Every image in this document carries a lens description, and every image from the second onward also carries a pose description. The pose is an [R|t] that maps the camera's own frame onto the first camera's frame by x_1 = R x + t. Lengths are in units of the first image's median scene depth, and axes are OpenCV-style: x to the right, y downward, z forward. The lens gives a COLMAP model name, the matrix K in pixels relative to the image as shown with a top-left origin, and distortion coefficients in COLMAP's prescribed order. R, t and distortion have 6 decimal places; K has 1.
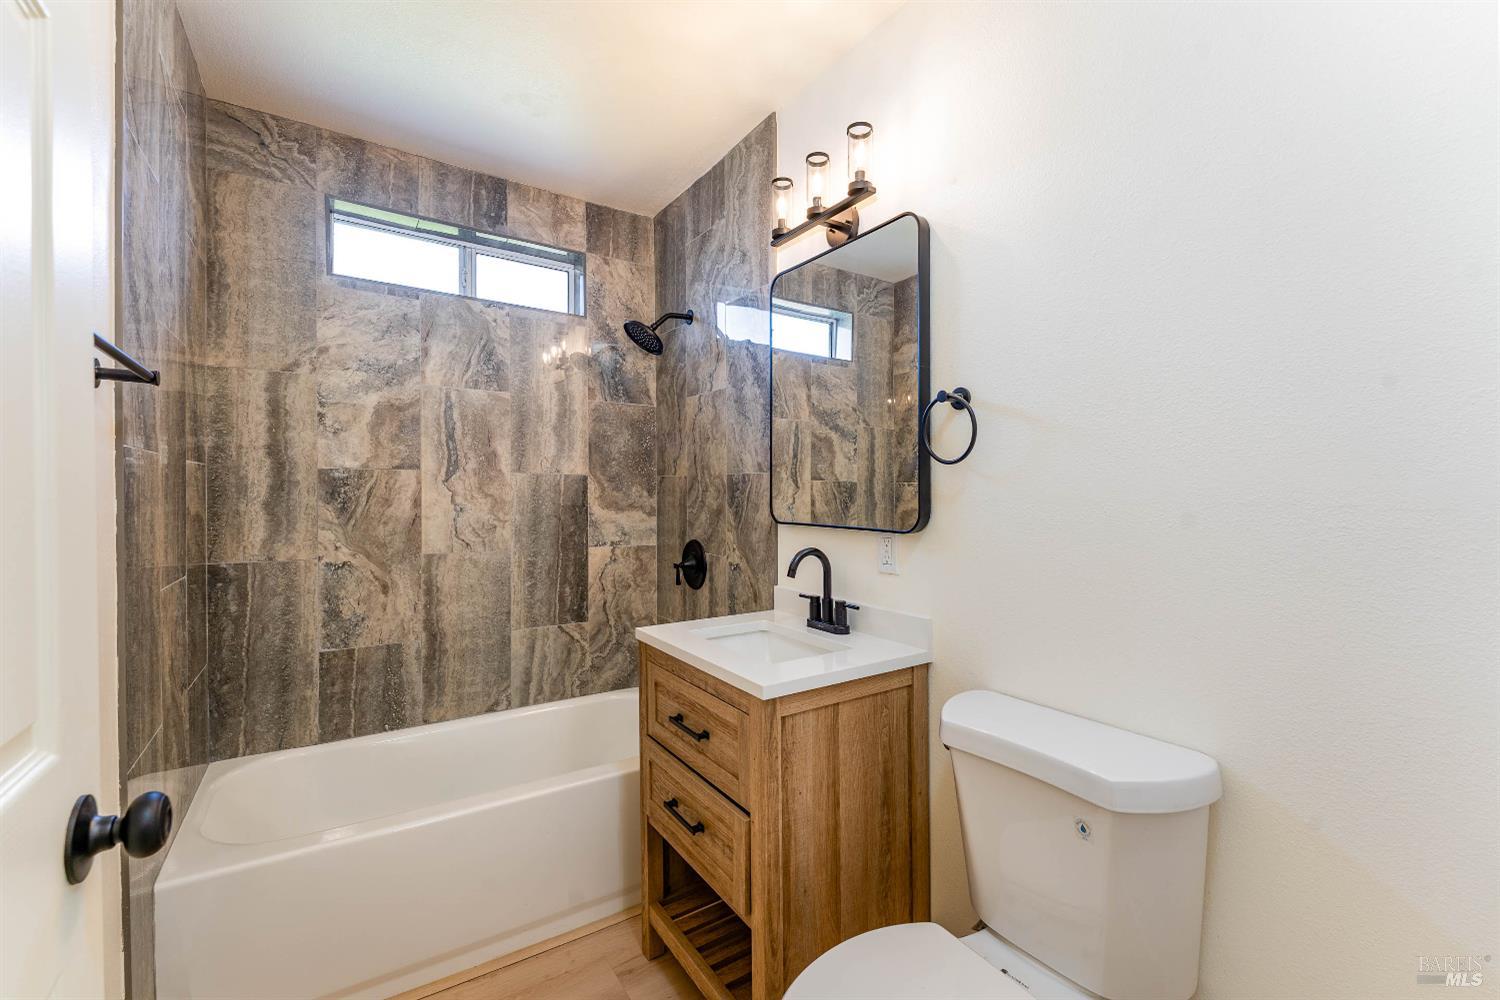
lens RADIAL K [[627.2, 0, 752.0], [0, 627.2, 496.9], [0, 0, 1]] dist [-0.002272, -0.000111]
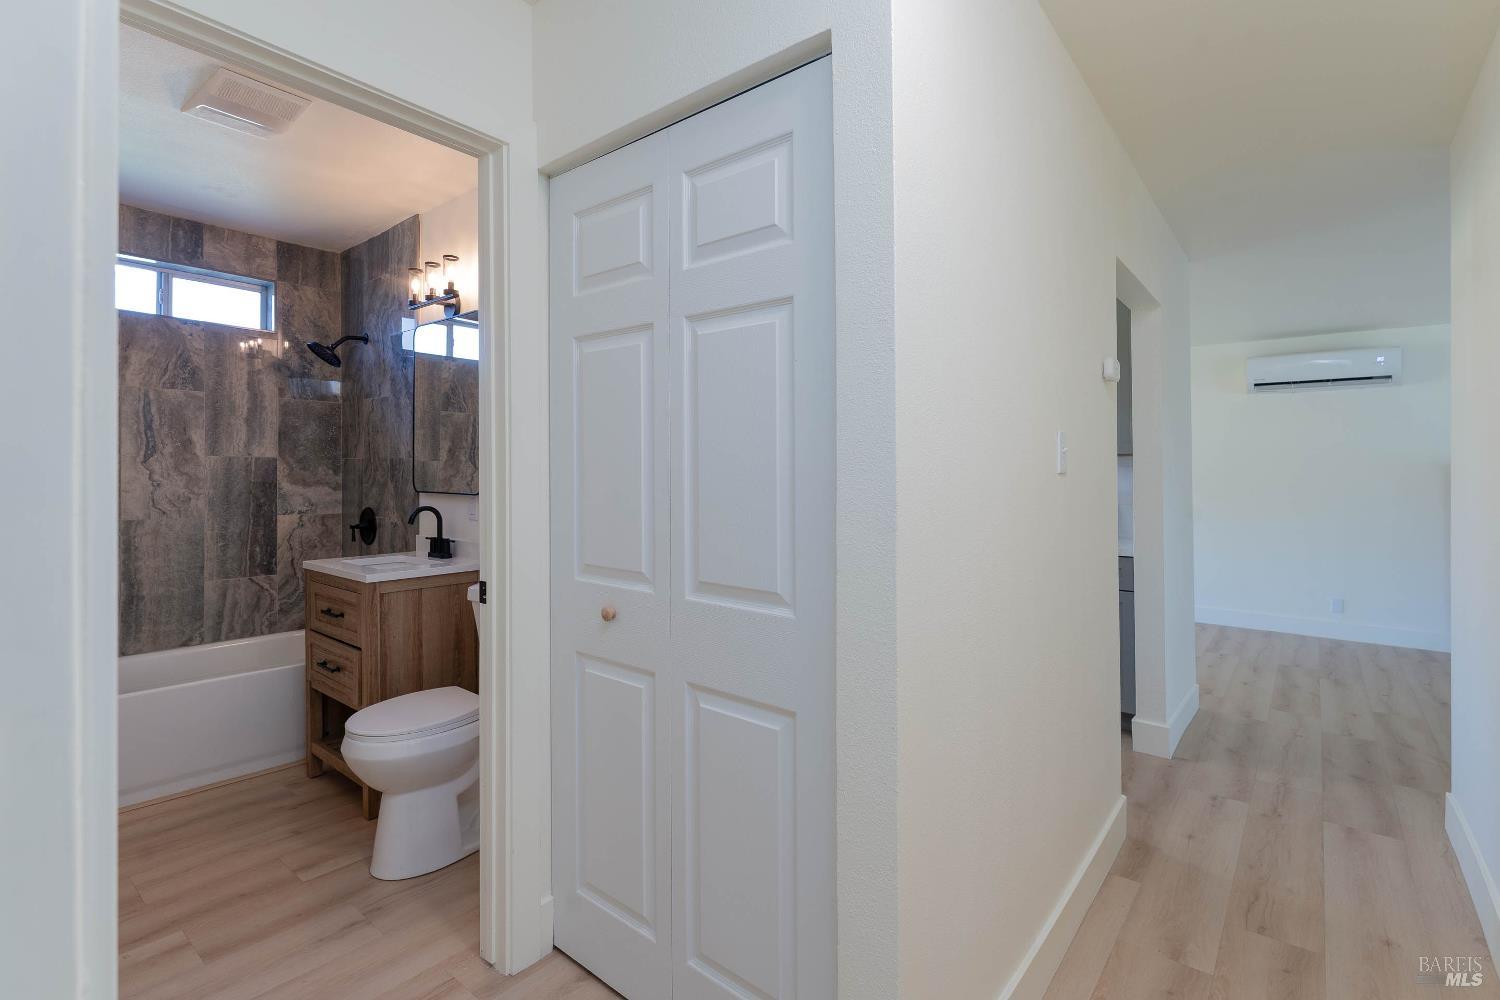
lens RADIAL K [[692.7, 0, 745.4], [0, 692.7, 470.8], [0, 0, 1]] dist [-0.001881, -0.000887]
pose [[0.955181, 0.002177, 0.296016, 0.237318], [0.000541, 0.999958, -0.009097, 0.005005], [-0.296023, 0.008850, 0.955140, -0.638158]]
